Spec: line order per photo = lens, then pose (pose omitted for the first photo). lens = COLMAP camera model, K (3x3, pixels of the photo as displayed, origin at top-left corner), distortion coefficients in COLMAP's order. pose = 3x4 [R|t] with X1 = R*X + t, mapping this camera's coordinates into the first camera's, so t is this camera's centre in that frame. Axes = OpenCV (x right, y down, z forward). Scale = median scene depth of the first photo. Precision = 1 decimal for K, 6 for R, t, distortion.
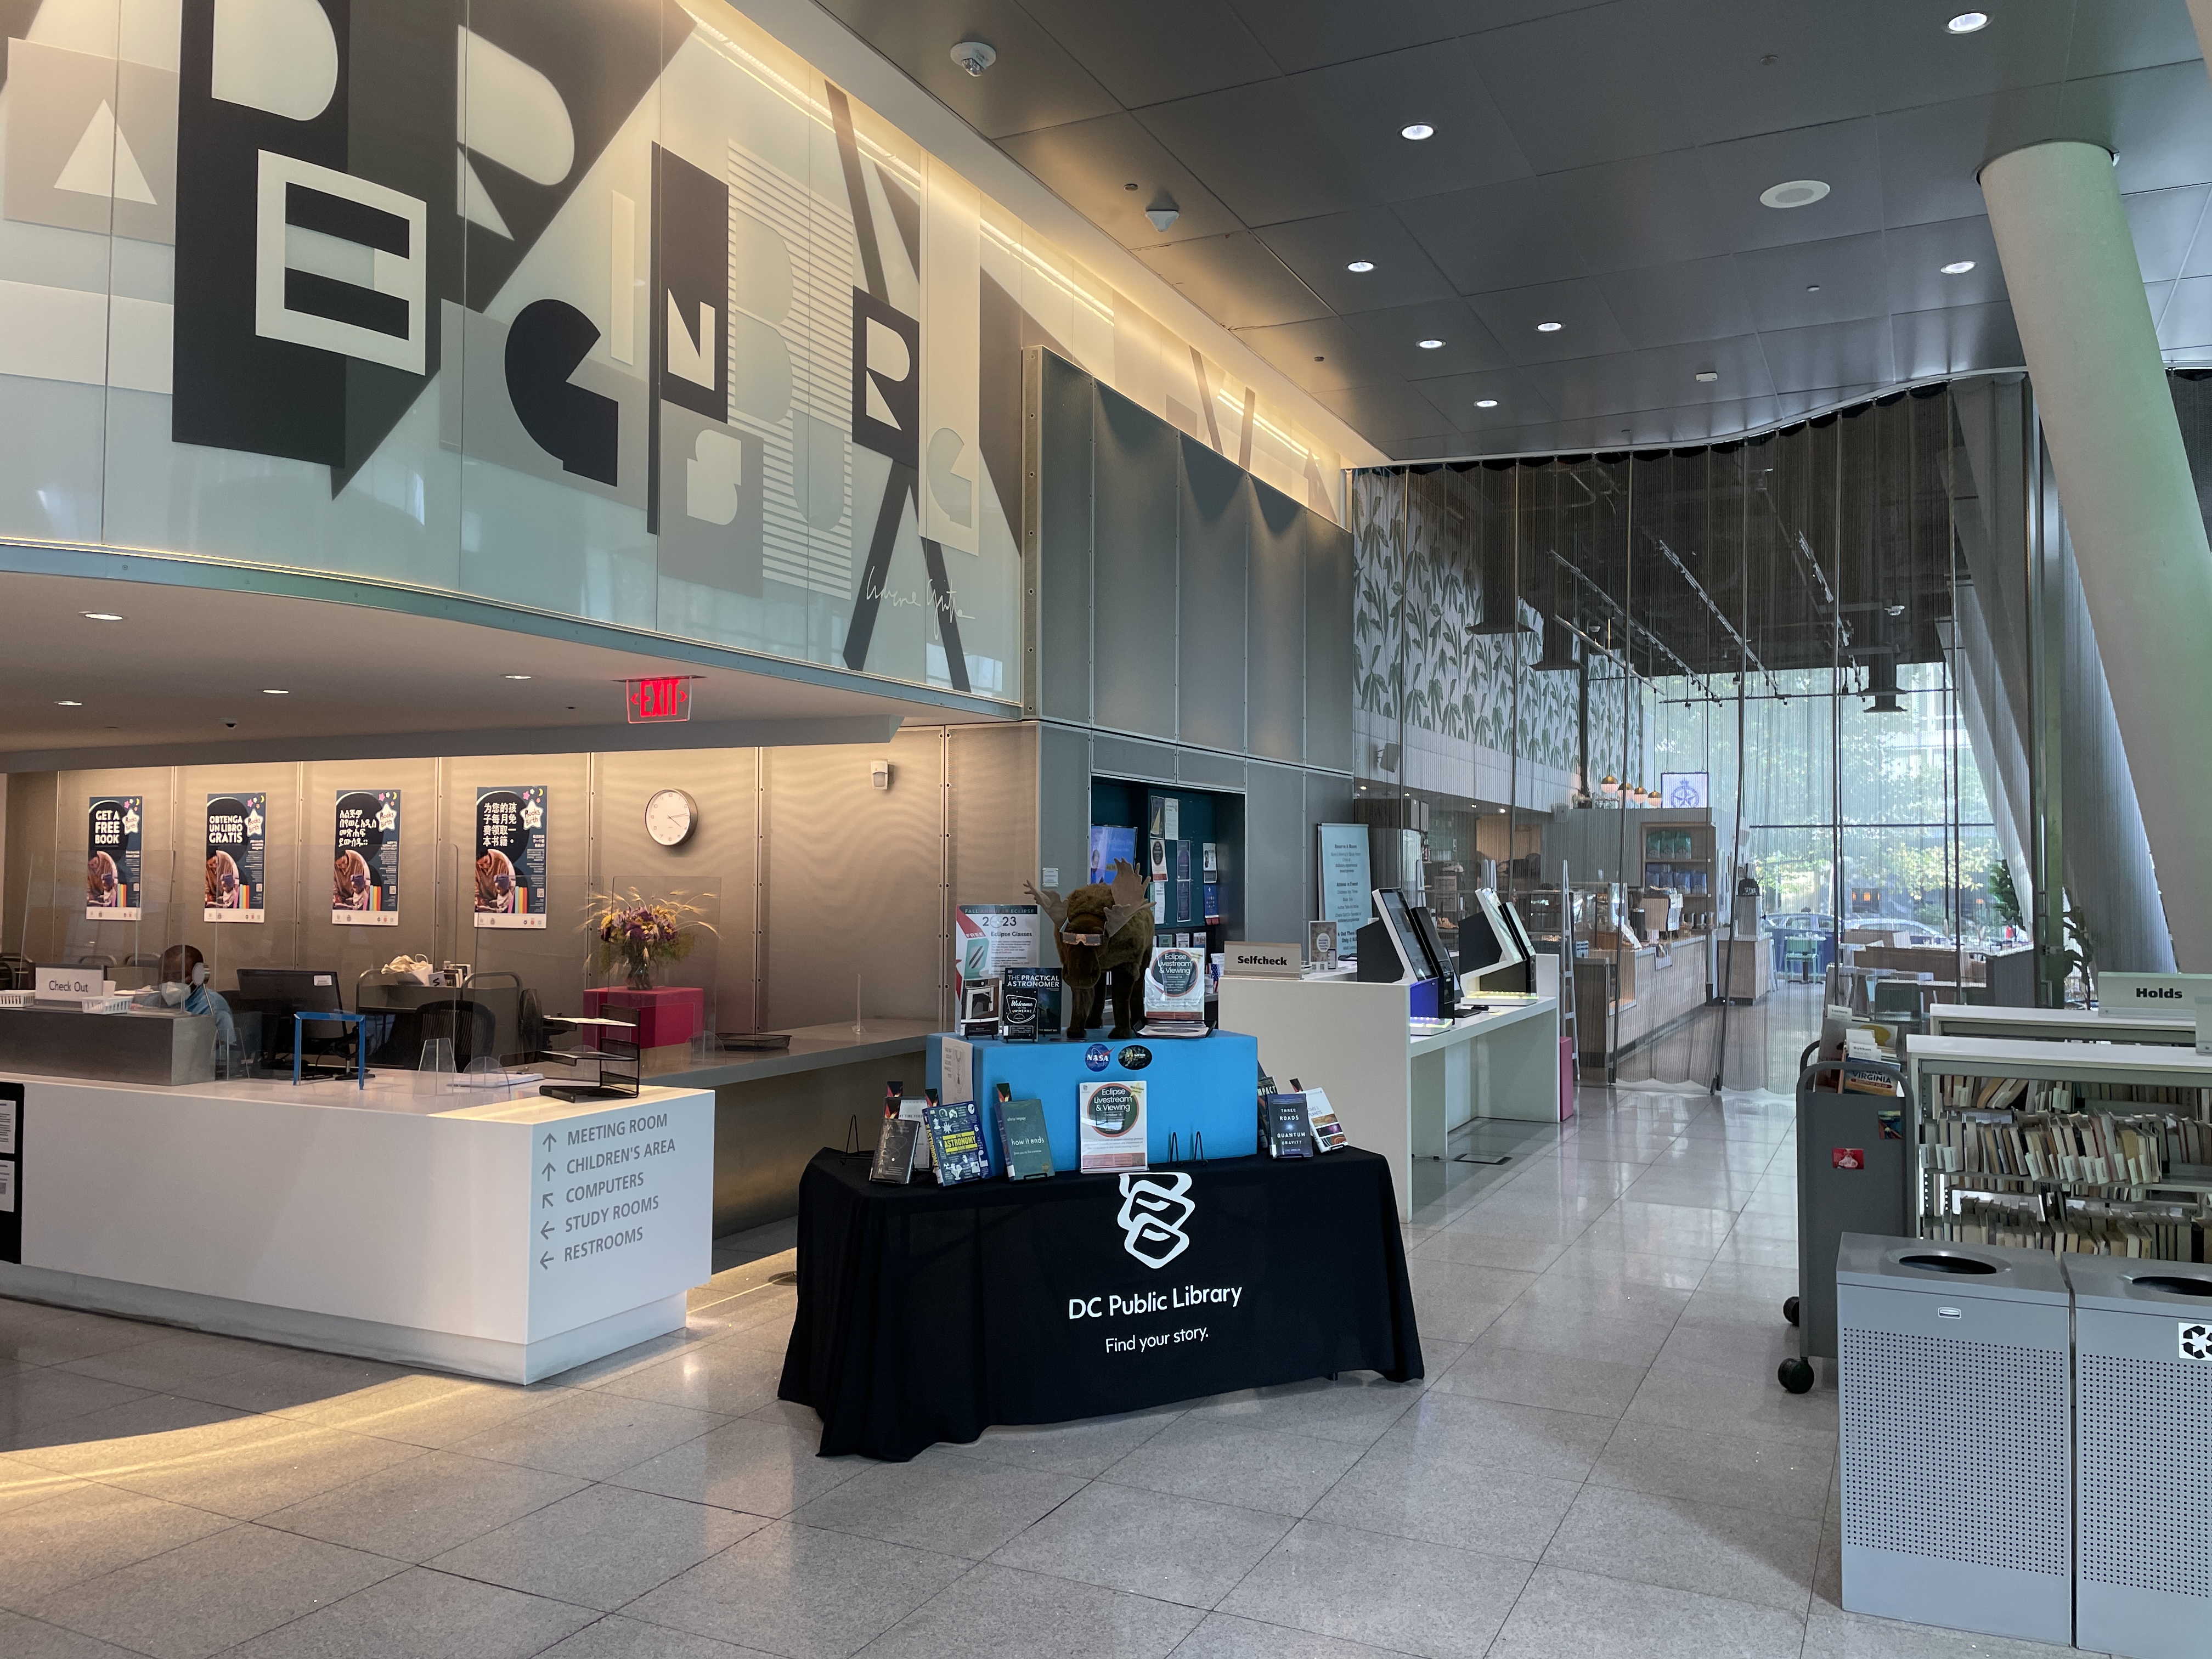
lens RADIAL K [[1689.4, 0, 1103.3], [0, 1689.4, 832.4], [0, 0, 1]] dist [0.055979, 0.002775]
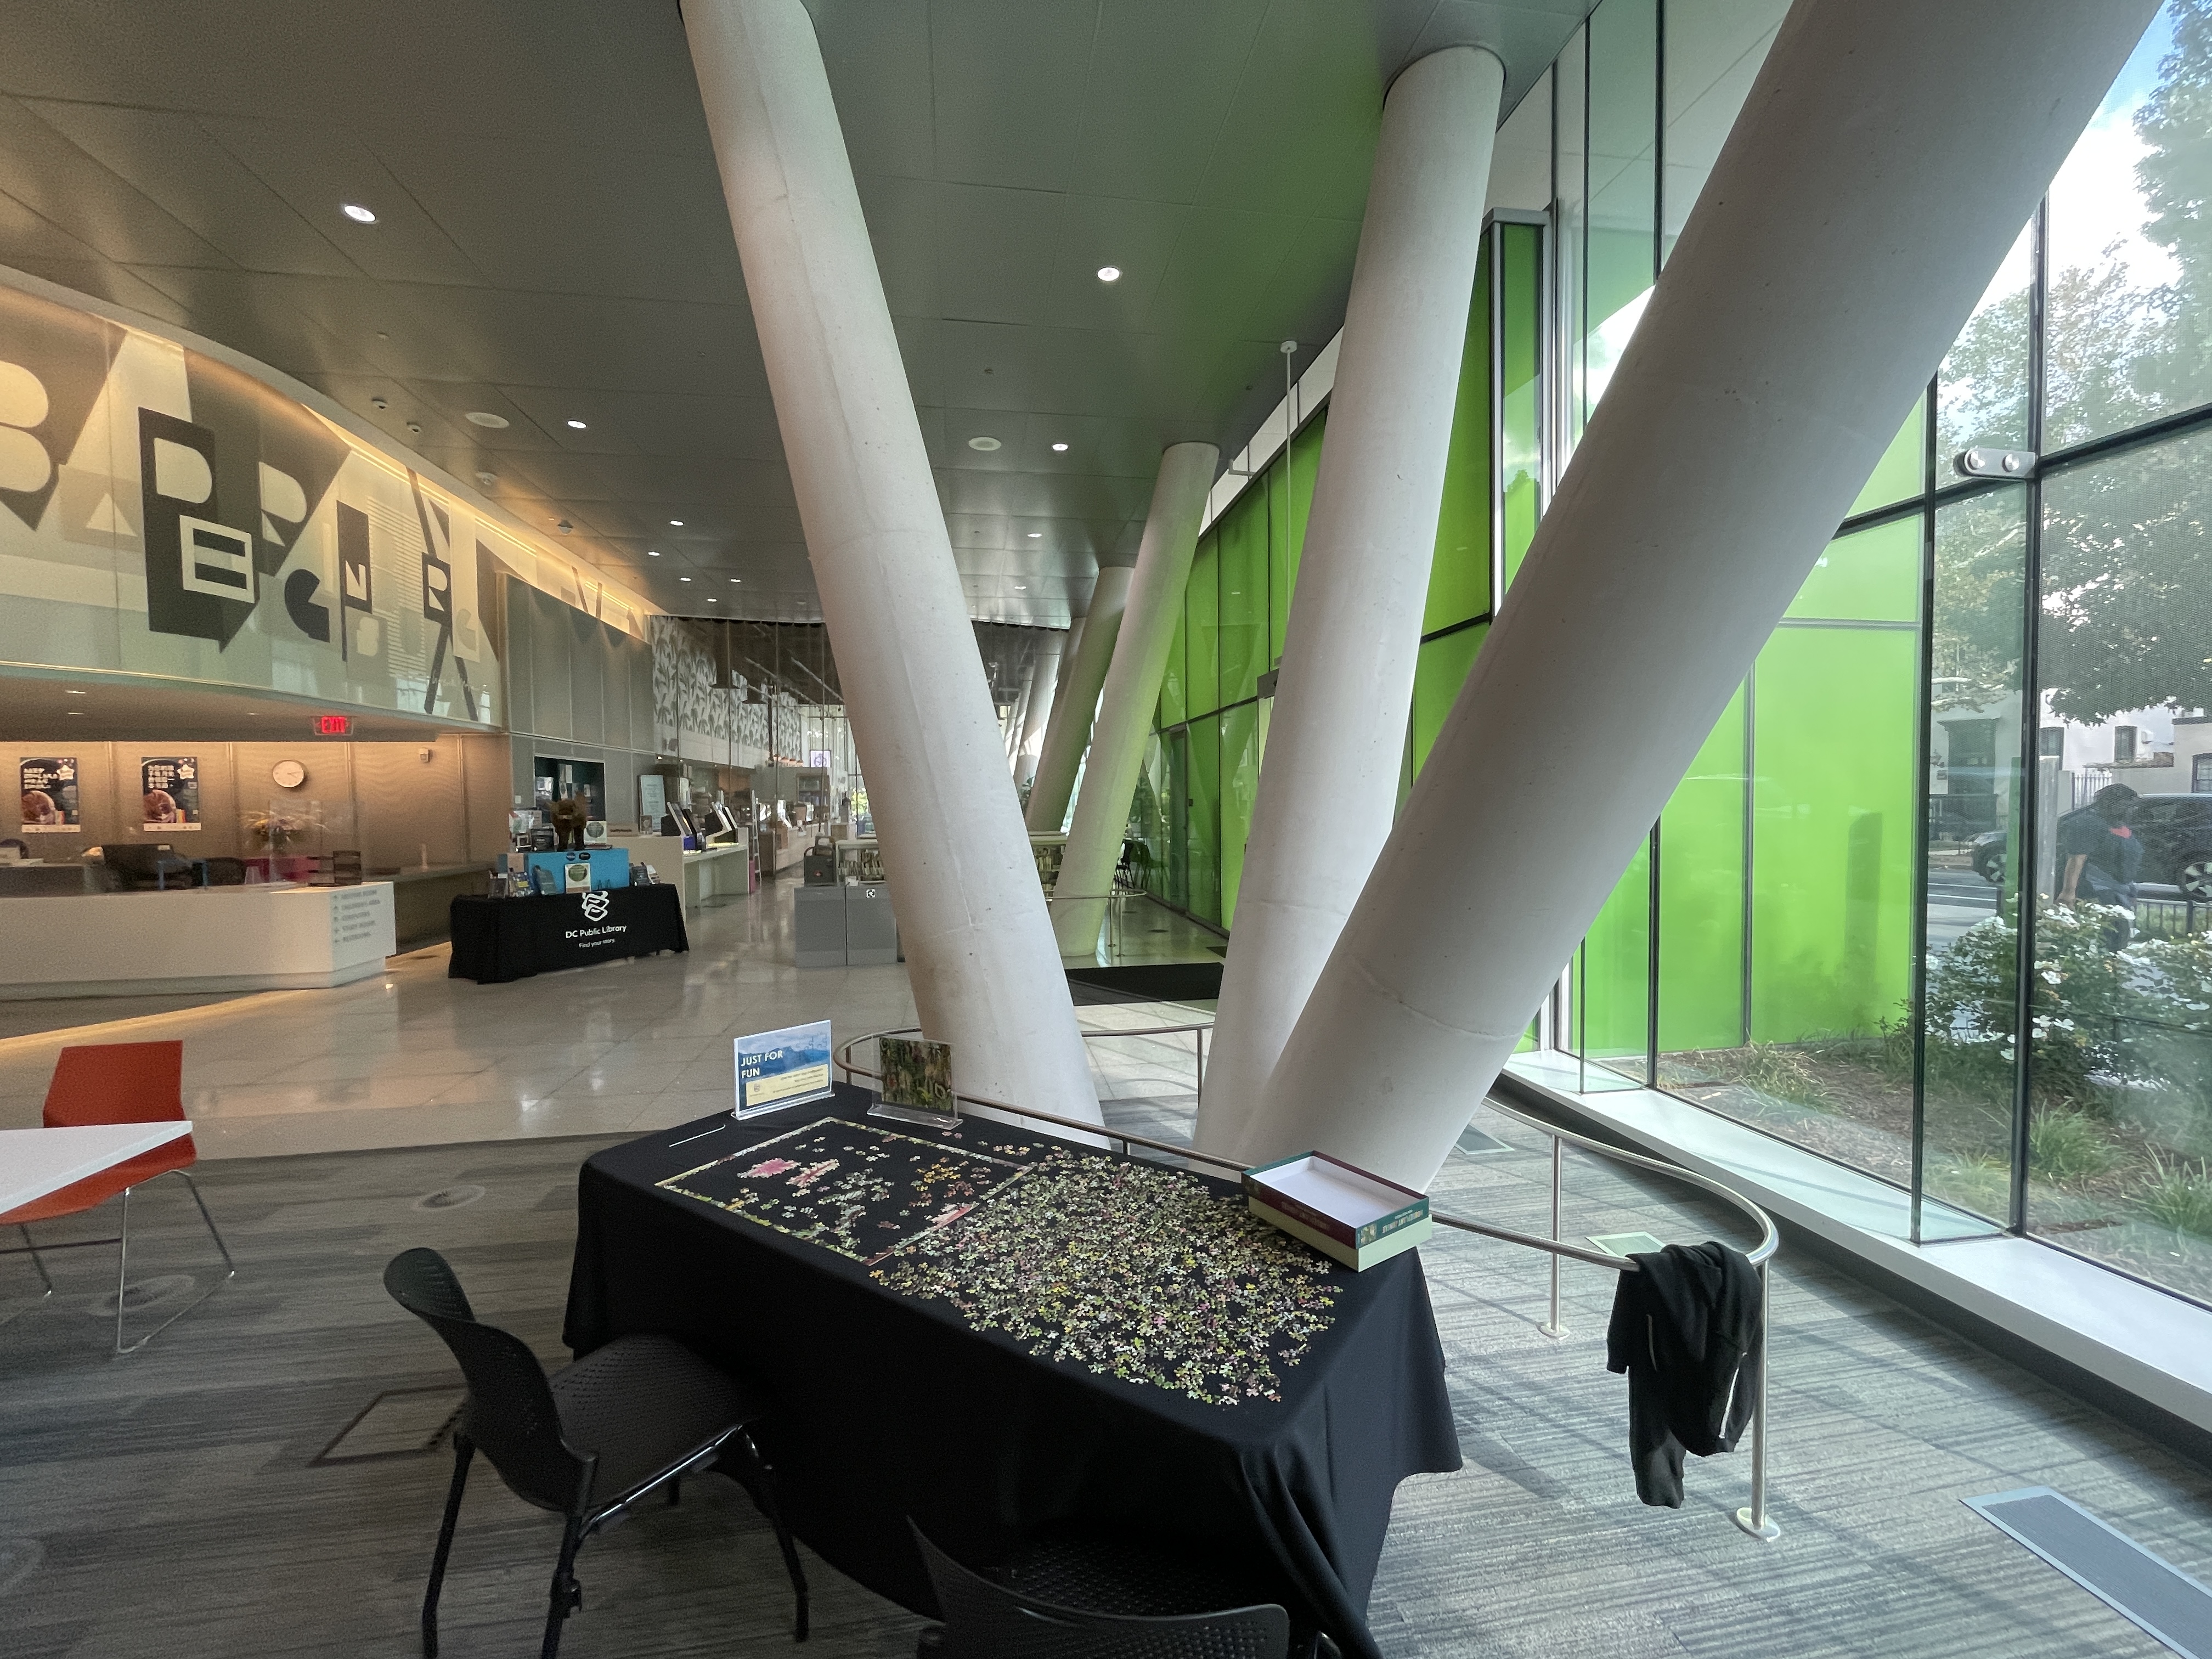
lens RADIAL K [[894.6, 0, 1099.6], [0, 894.6, 824.8], [0, 0, 1]] dist [-0.002307, 0.000161]
pose [[0.818178, -0.031101, 0.574124, -0.107482], [-0.000112, 0.998527, 0.054252, -0.008194], [-0.574965, -0.044452, 0.816969, -0.627759]]
